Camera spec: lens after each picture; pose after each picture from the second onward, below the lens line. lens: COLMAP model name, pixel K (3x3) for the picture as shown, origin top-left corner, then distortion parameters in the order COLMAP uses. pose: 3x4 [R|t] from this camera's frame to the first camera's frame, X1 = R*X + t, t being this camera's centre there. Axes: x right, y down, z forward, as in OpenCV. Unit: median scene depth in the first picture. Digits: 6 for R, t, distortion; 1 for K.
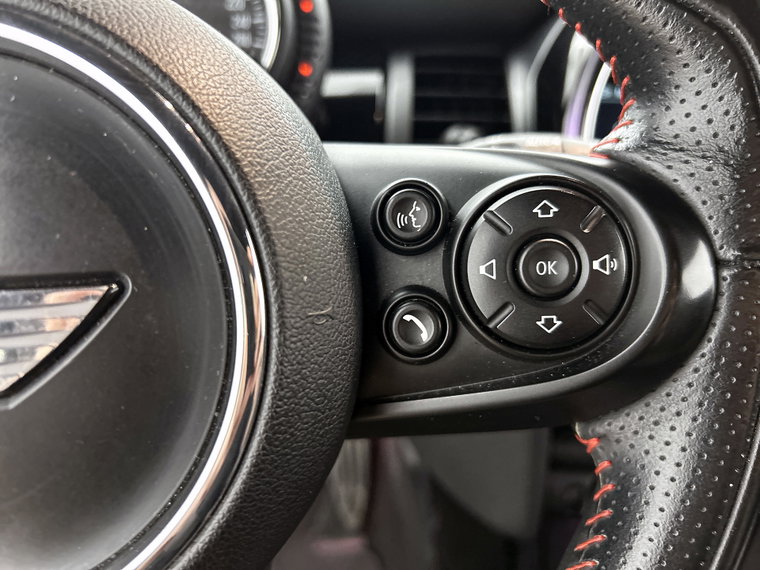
lens RADIAL K [[579.0, 0, 381.1], [0, 579.0, 279.5], [0, 0, 1]] dist [-0.024841, -0.006318]
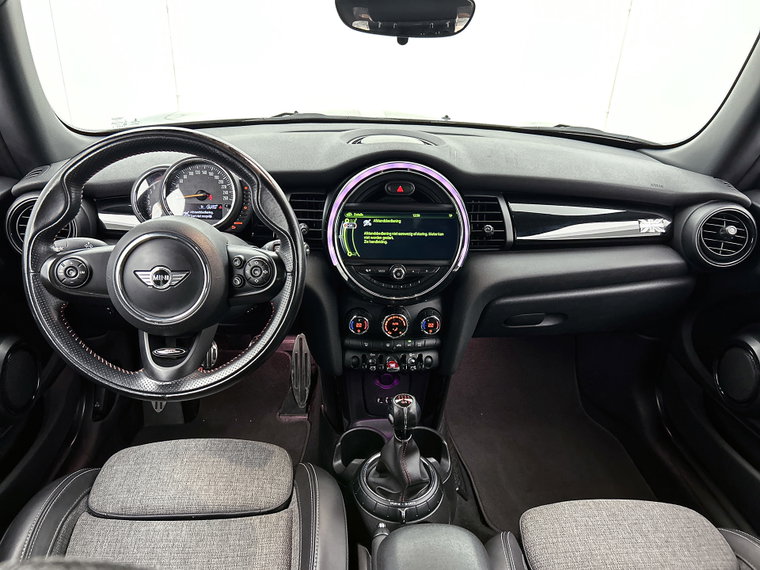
lens RADIAL K [[579.0, 0, 393.6], [0, 579.0, 284.2], [0, 0, 1]] dist [-0.024841, -0.006318]
pose [[0.997253, 0.042460, -0.060692, 2.034996], [-0.041277, 0.998935, 0.020615, -0.075004], [0.061503, -0.018054, 0.997944, -4.863402]]
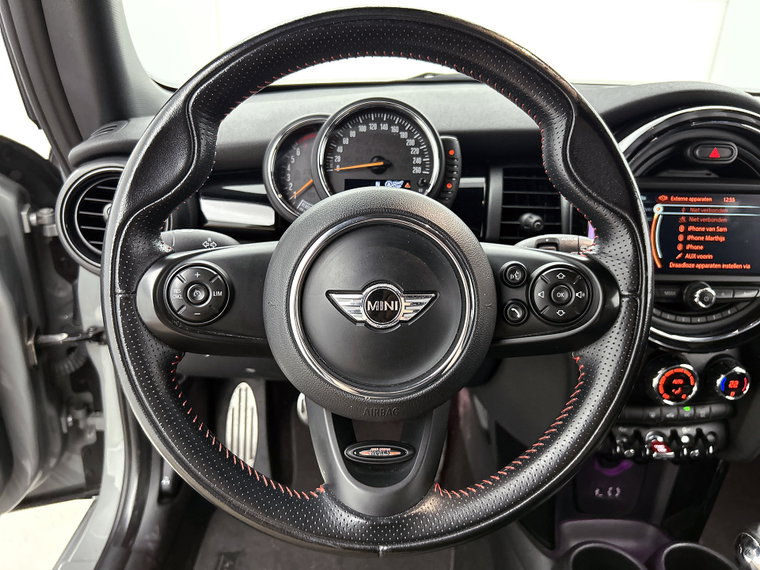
lens RADIAL K [[579.0, 0, 361.4], [0, 579.0, 274.8], [0, 0, 1]] dist [-0.024841, -0.006318]
pose [[0.990751, 0.041902, -0.129057, -0.353407], [-0.046258, 0.998450, -0.030937, 0.016798], [0.127561, 0.036621, 0.991154, -2.070502]]
